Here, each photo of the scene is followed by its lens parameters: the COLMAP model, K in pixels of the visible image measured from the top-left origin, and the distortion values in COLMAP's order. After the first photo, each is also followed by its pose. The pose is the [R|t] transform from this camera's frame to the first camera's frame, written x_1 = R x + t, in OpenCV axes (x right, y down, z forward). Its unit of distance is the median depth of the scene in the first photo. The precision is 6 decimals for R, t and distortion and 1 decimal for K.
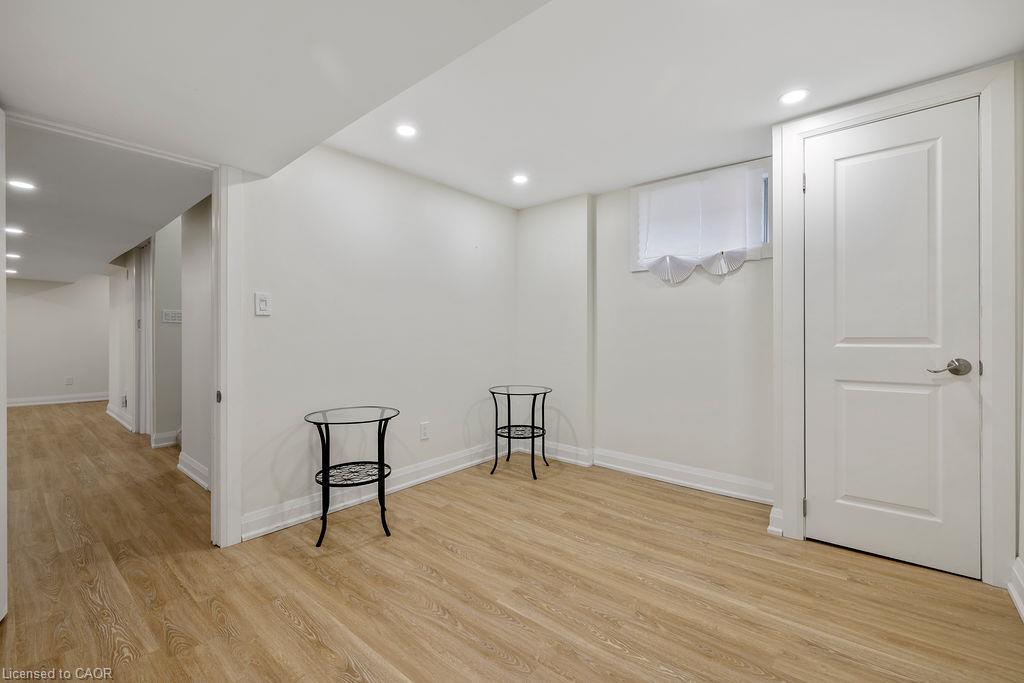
lens RADIAL K [[431.7, 0, 512.9], [0, 431.7, 338.0], [0, 0, 1]] dist [0.003277, -0.000645]
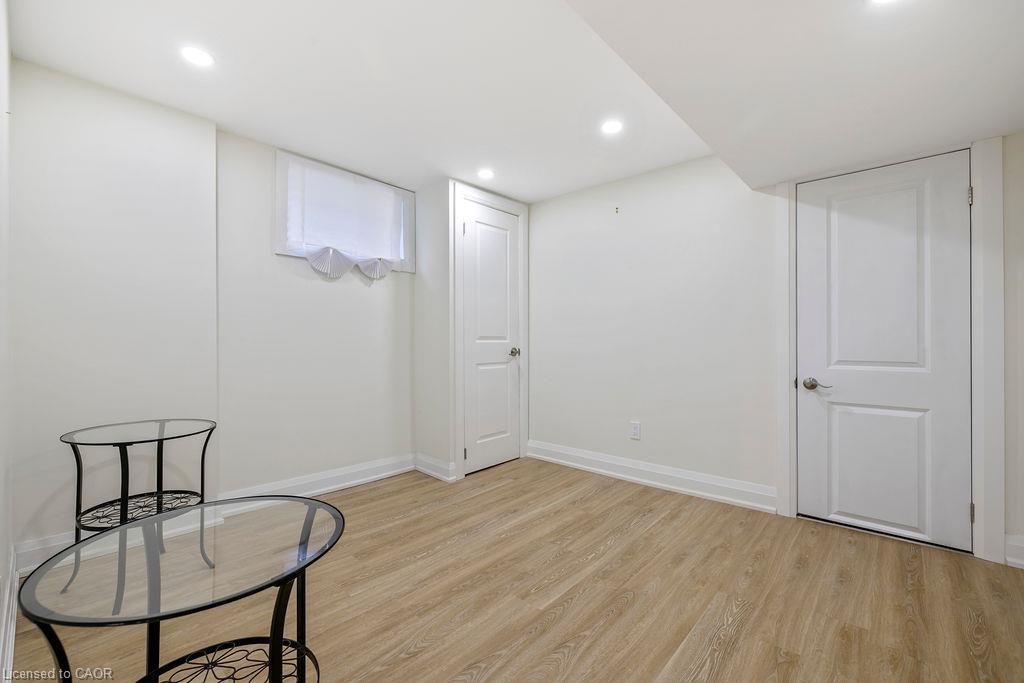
lens RADIAL K [[431.7, 0, 512.8], [0, 431.7, 339.3], [0, 0, 1]] dist [0.003277, -0.000645]
pose [[0.034973, 0.003330, 0.999383, -0.763862], [0.002384, 0.999991, -0.003415, 0.014599], [-0.999385, 0.002502, 0.034965, 0.792947]]
